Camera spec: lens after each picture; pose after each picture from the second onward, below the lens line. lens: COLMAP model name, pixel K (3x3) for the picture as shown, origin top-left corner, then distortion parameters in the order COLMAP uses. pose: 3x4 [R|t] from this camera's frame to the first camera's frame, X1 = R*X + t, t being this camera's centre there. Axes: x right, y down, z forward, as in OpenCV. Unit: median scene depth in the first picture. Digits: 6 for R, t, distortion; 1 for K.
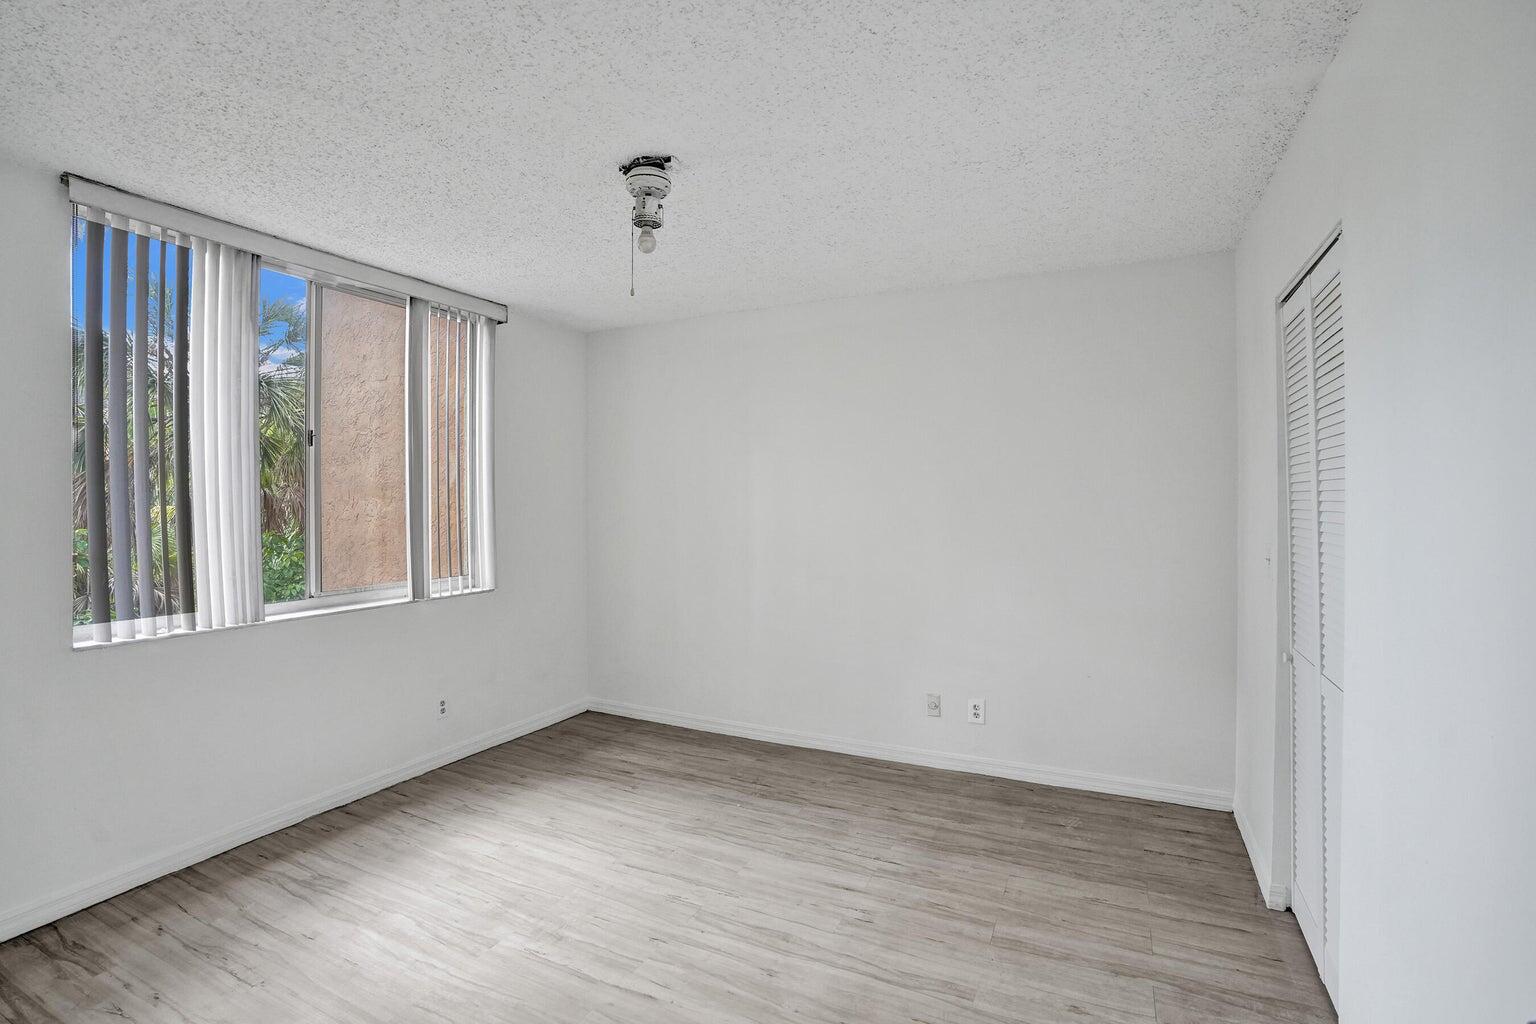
lens RADIAL K [[710.7, 0, 758.7], [0, 710.7, 513.0], [0, 0, 1]] dist [-0.064248, 0.024968]
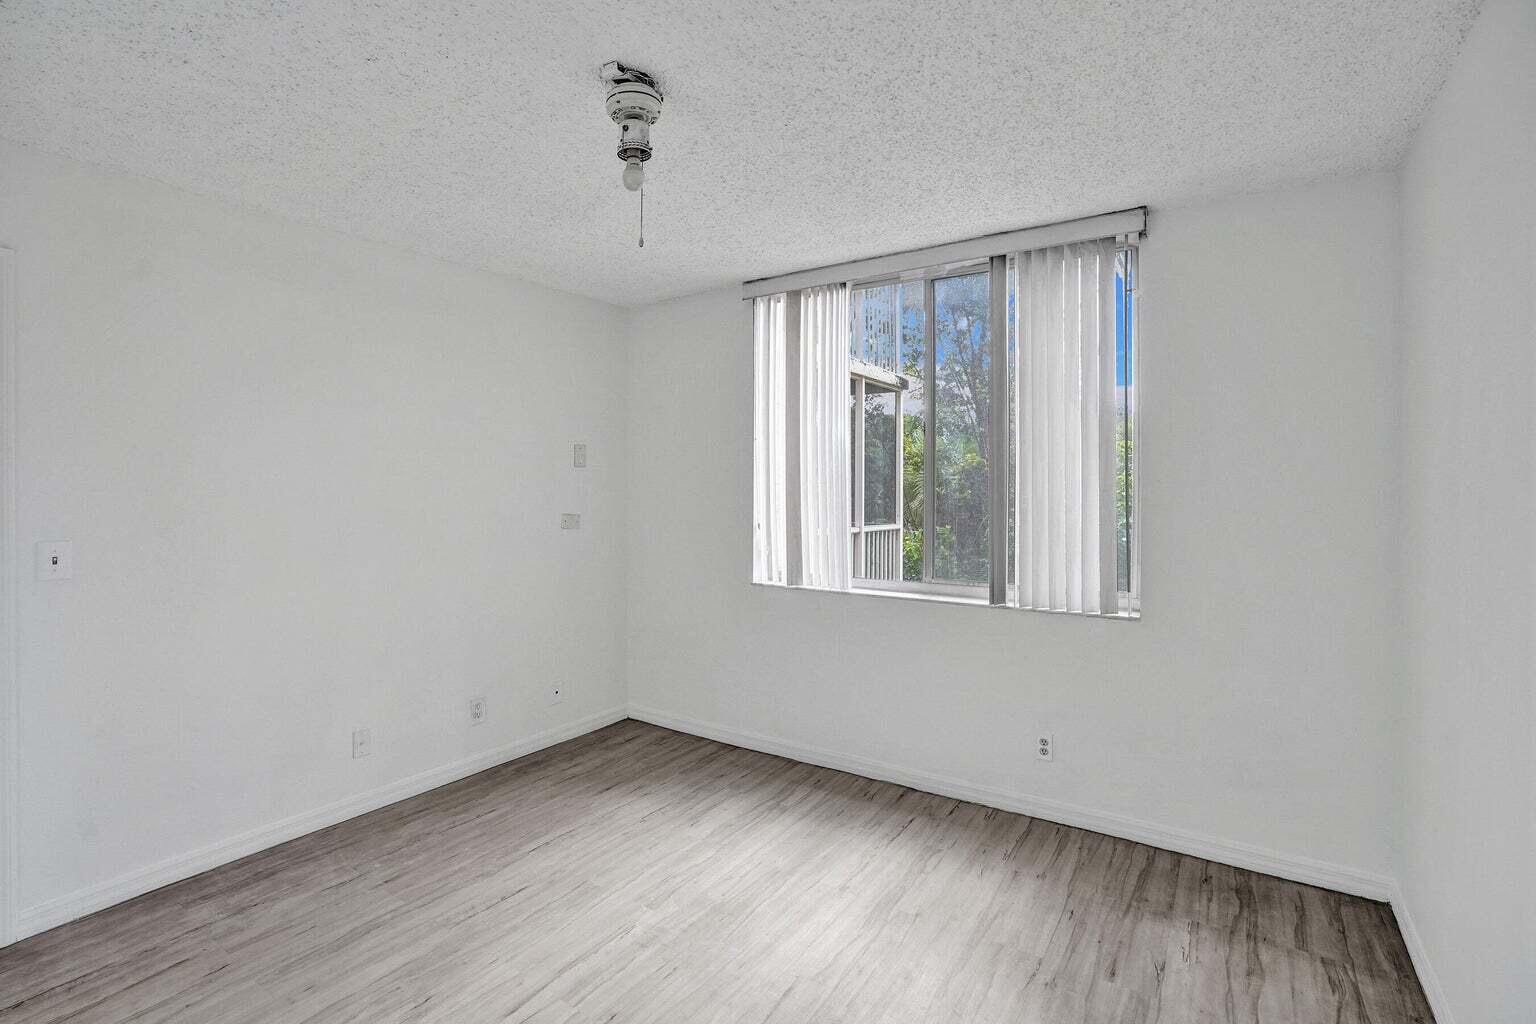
lens RADIAL K [[718.7, 0, 755.5], [0, 718.7, 488.7], [0, 0, 1]] dist [-0.067945, 0.026106]
pose [[-0.132880, 0.003806, -0.991125, 0.446458], [-0.023246, 0.999706, 0.006955, -0.019396], [0.990860, 0.023964, -0.132752, 0.870590]]
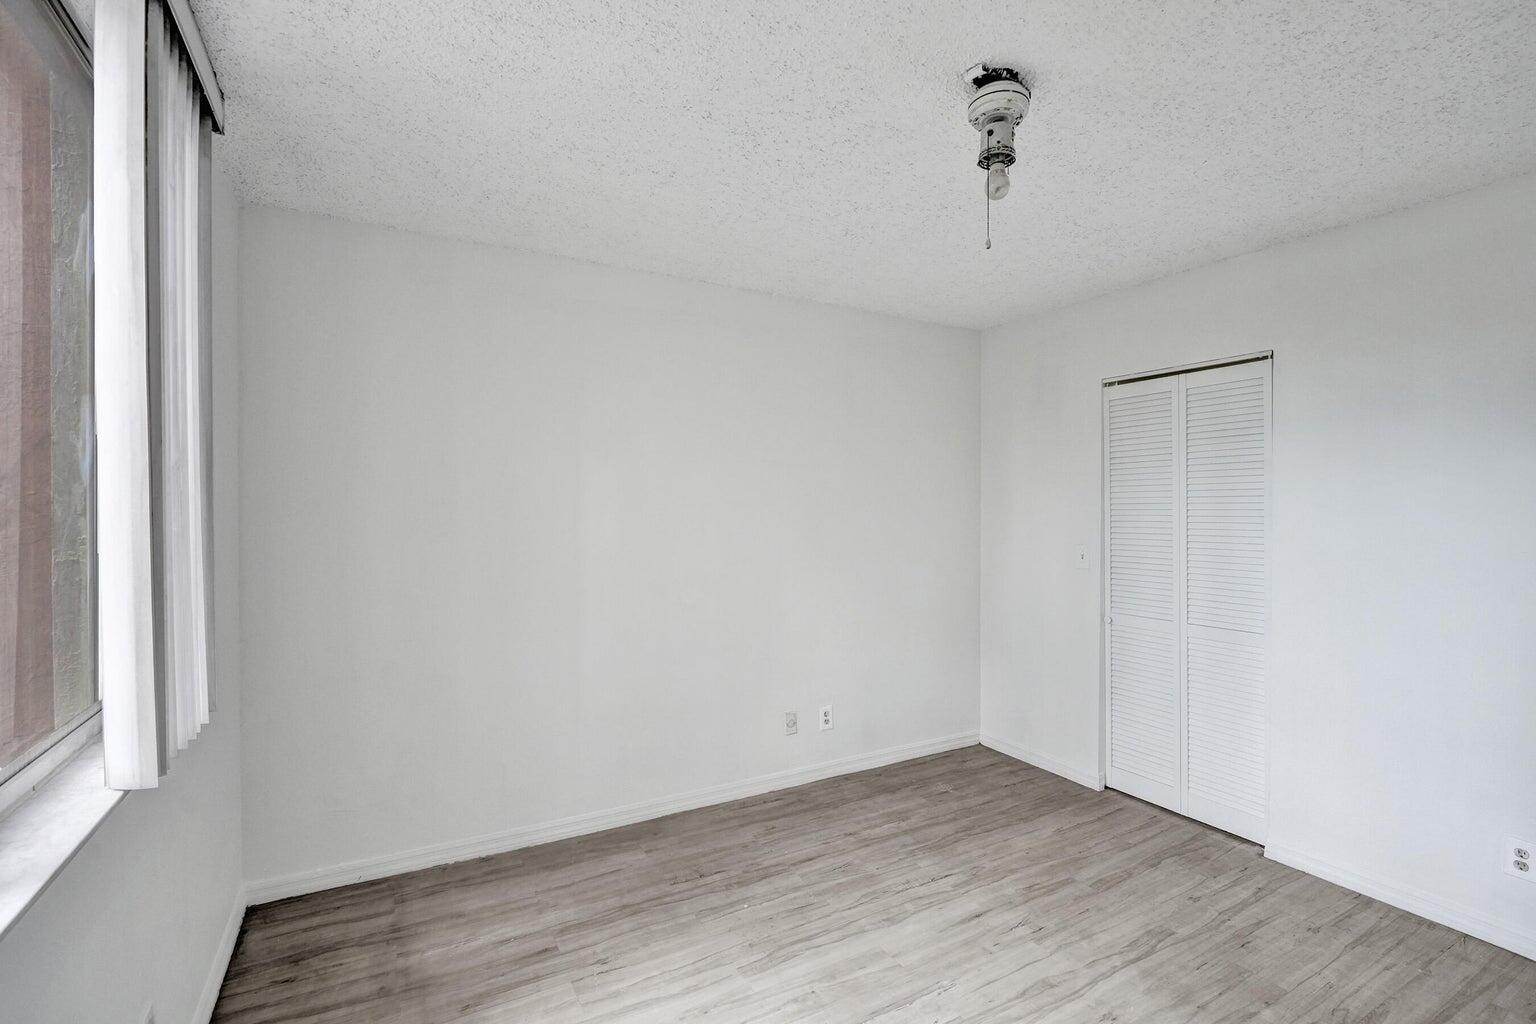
lens RADIAL K [[692.3, 0, 761.3], [0, 692.3, 507.3], [0, 0, 1]] dist [-0.008329, 0.000010]
pose [[0.558704, 0.009740, 0.829310, -0.661971], [0.009361, 0.999793, -0.018049, -0.016017], [-0.829314, 0.017847, 0.558498, 0.545390]]
